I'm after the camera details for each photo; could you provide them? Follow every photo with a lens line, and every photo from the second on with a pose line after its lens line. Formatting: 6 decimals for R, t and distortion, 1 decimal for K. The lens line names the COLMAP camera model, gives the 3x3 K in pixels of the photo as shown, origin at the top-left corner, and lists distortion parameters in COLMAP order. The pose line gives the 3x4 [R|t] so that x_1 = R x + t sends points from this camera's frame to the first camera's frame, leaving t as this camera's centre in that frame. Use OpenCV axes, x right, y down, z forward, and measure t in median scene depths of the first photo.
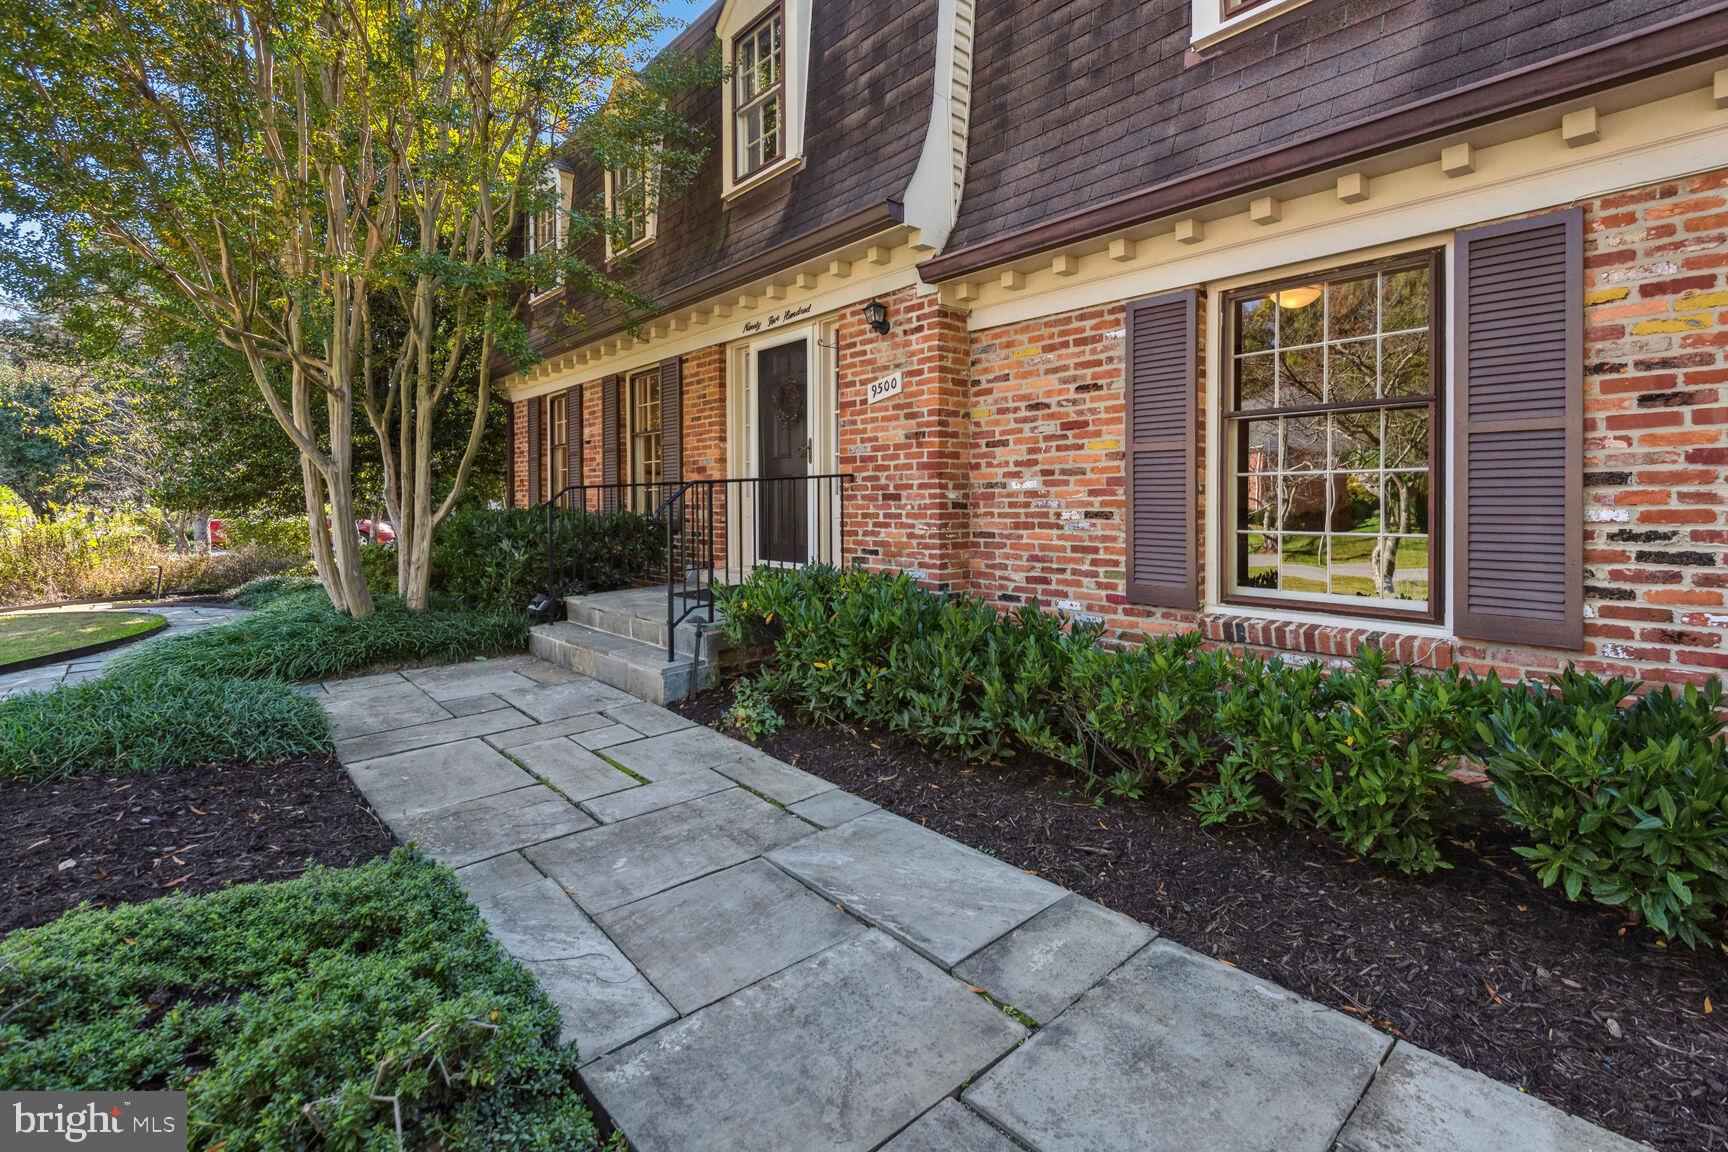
lens RADIAL K [[785.2, 0, 870.5], [0, 785.2, 515.4], [0, 0, 1]] dist [0.017174, -0.008126]
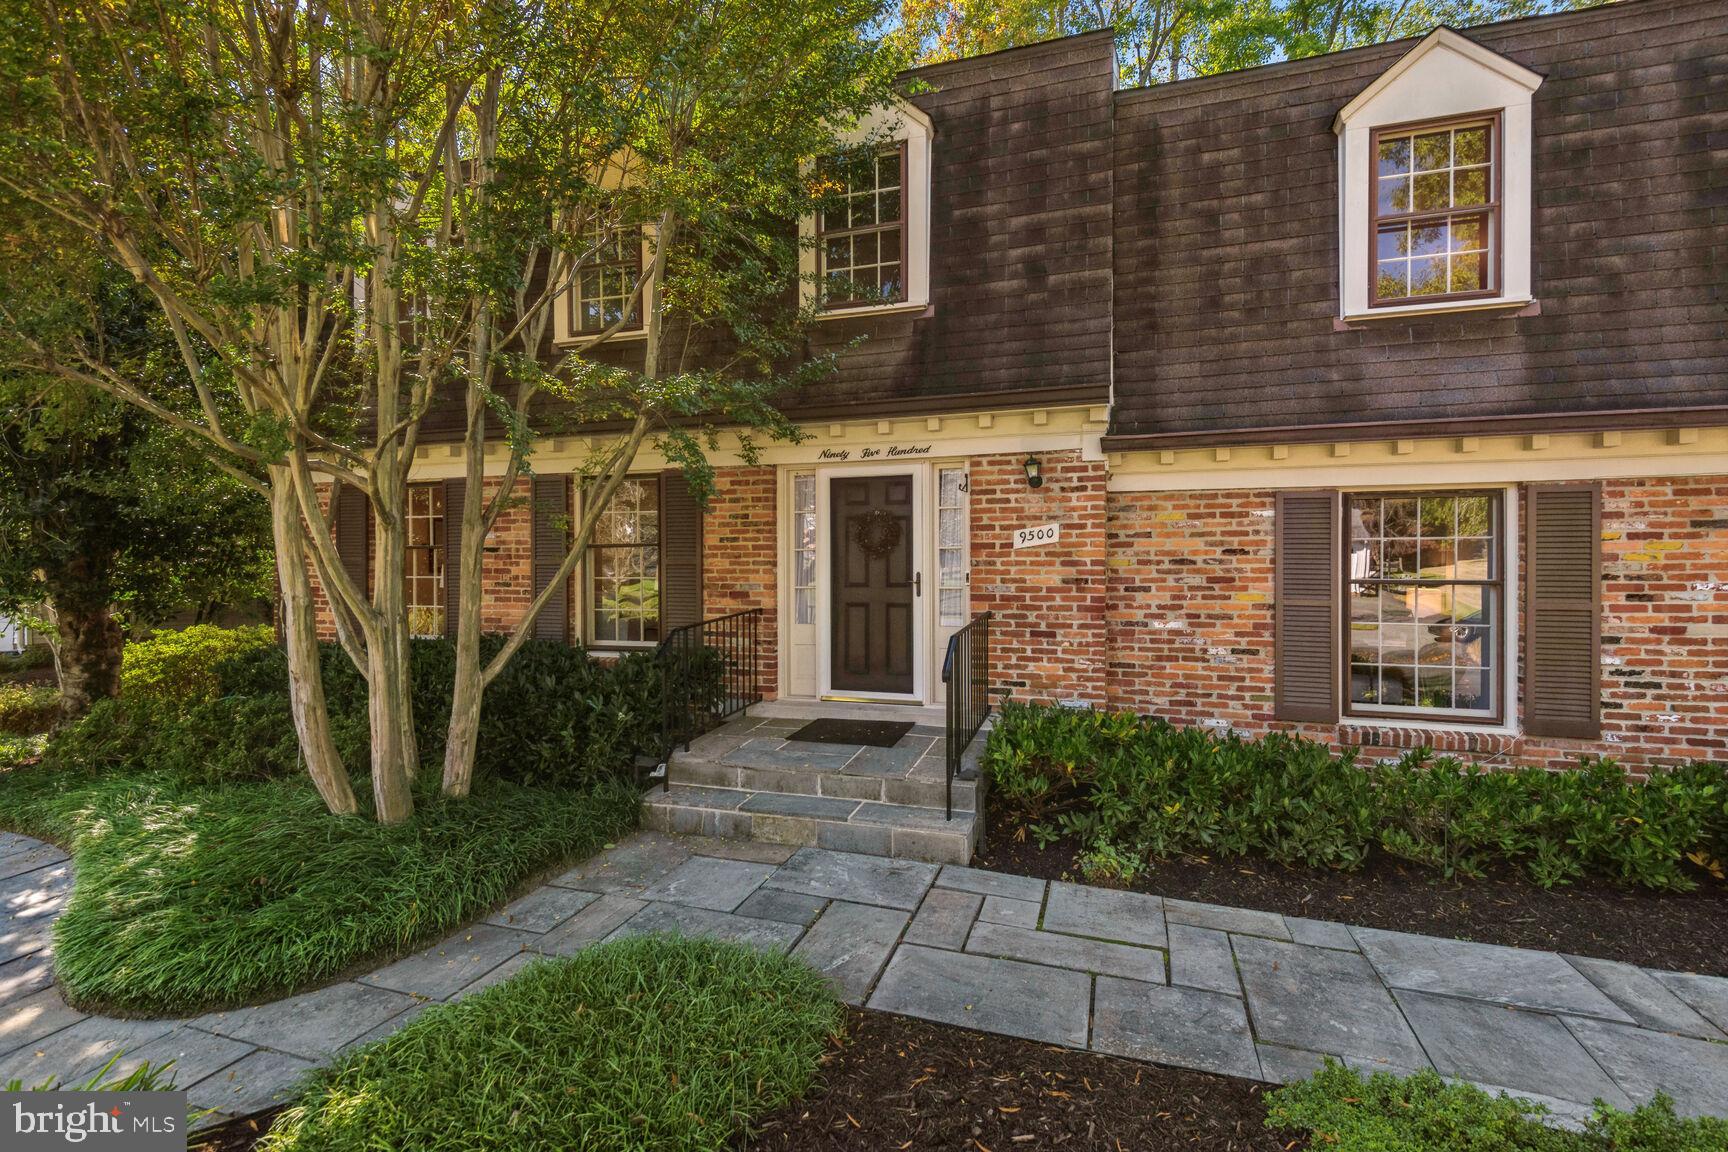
lens RADIAL K [[785.2, 0, 869.4], [0, 785.2, 565.2], [0, 0, 1]] dist [0.017174, -0.008126]
pose [[0.868046, -0.007780, 0.496422, -0.877396], [0.009966, 0.999949, -0.001755, -0.145153], [-0.496383, 0.006471, 0.868079, 0.187499]]
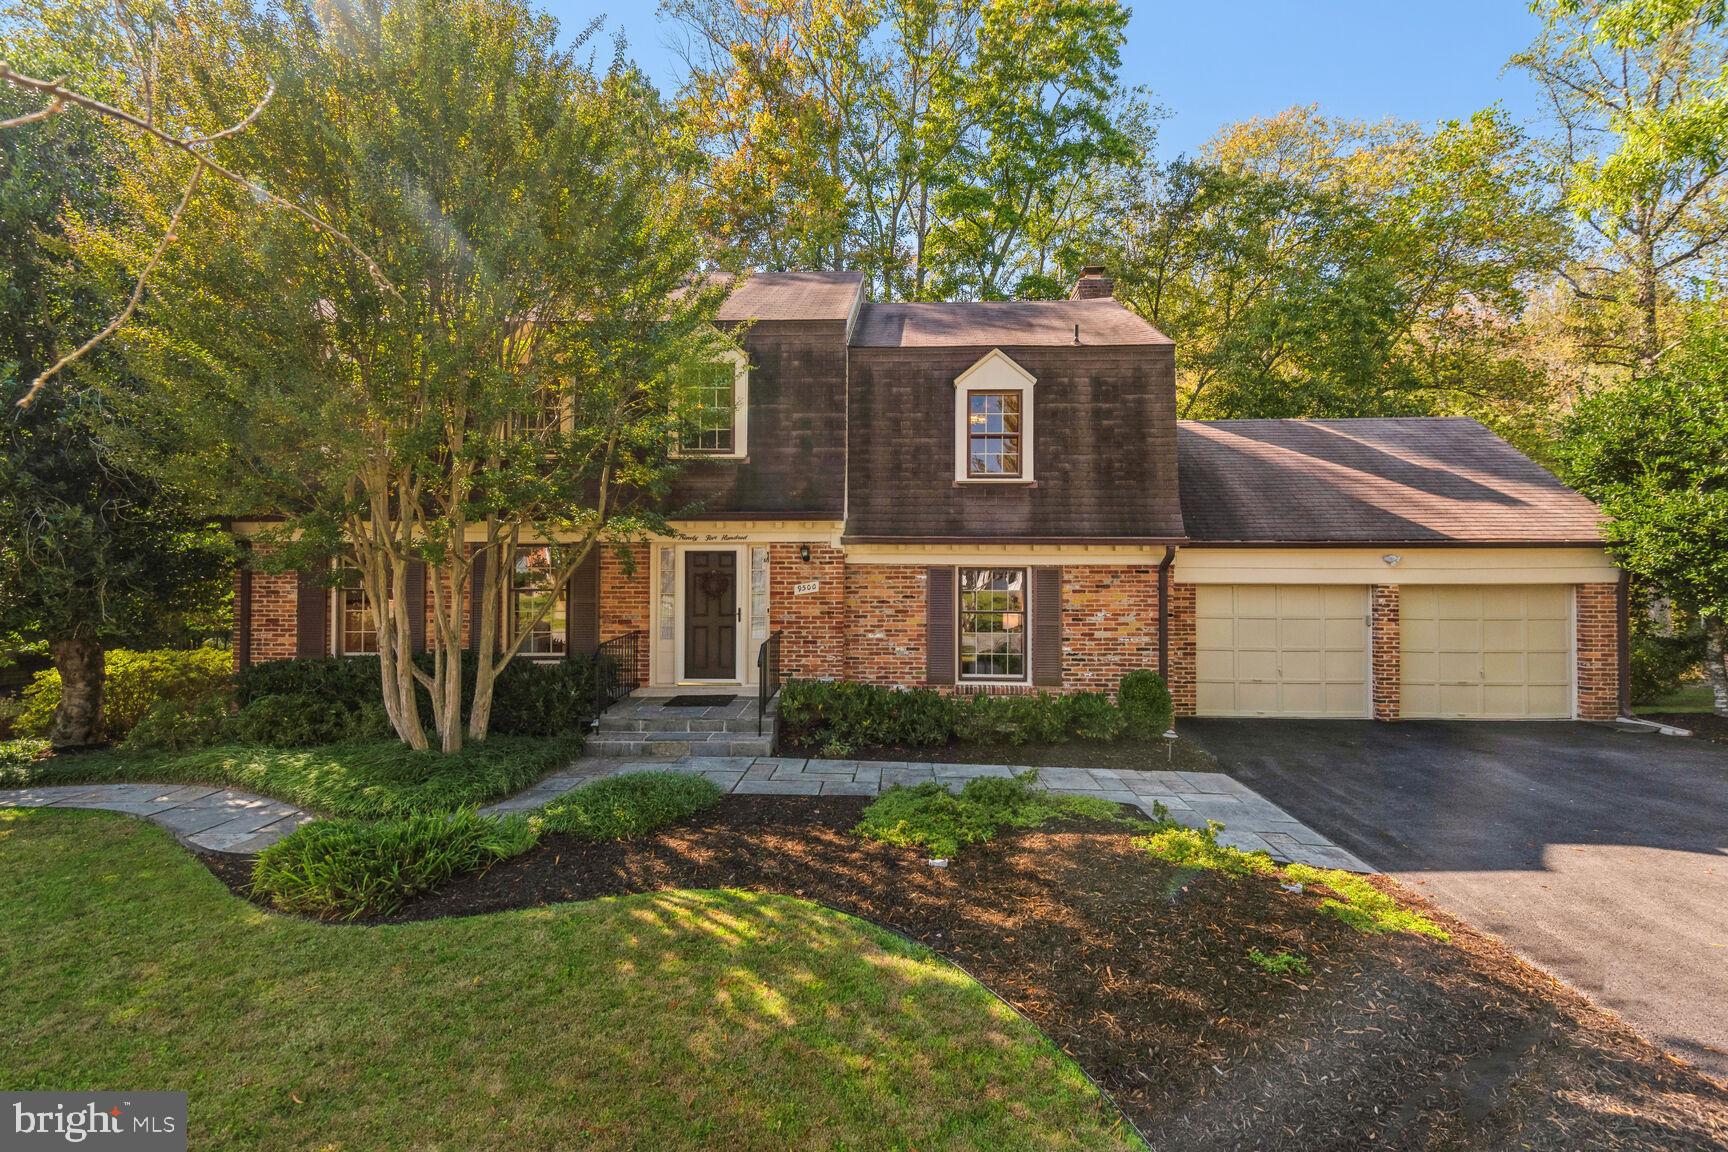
lens RADIAL K [[785.2, 0, 882.7], [0, 785.2, 568.4], [0, 0, 1]] dist [0.017174, -0.008126]
pose [[0.694047, 0.003917, 0.719919, -1.541371], [0.006918, 0.999903, -0.012110, -0.223485], [-0.719897, 0.013385, 0.693952, -0.636245]]
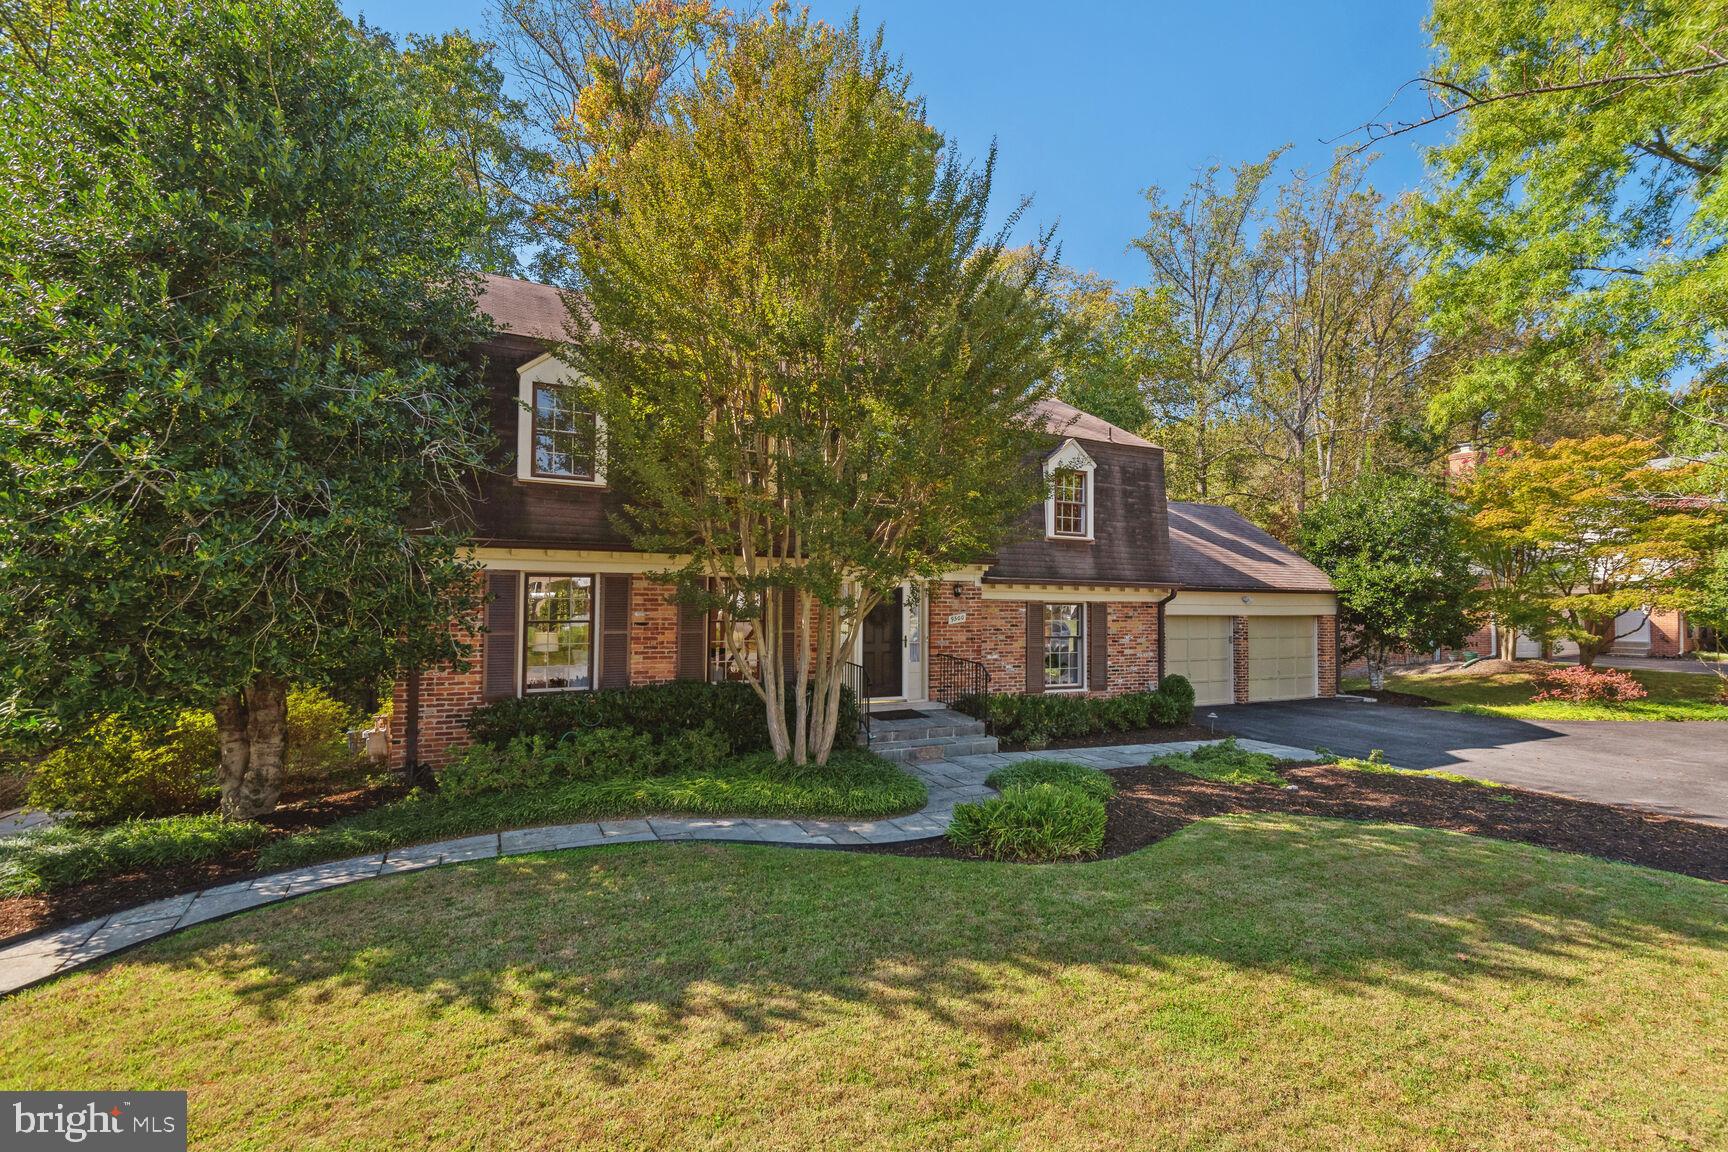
lens RADIAL K [[785.2, 0, 868.1], [0, 785.2, 584.8], [0, 0, 1]] dist [0.017174, -0.008126]
pose [[0.273379, 0.029058, 0.961467, -2.889576], [0.004353, 0.999496, -0.031445, -0.229950], [-0.961897, 0.012782, 0.273115, 0.710684]]
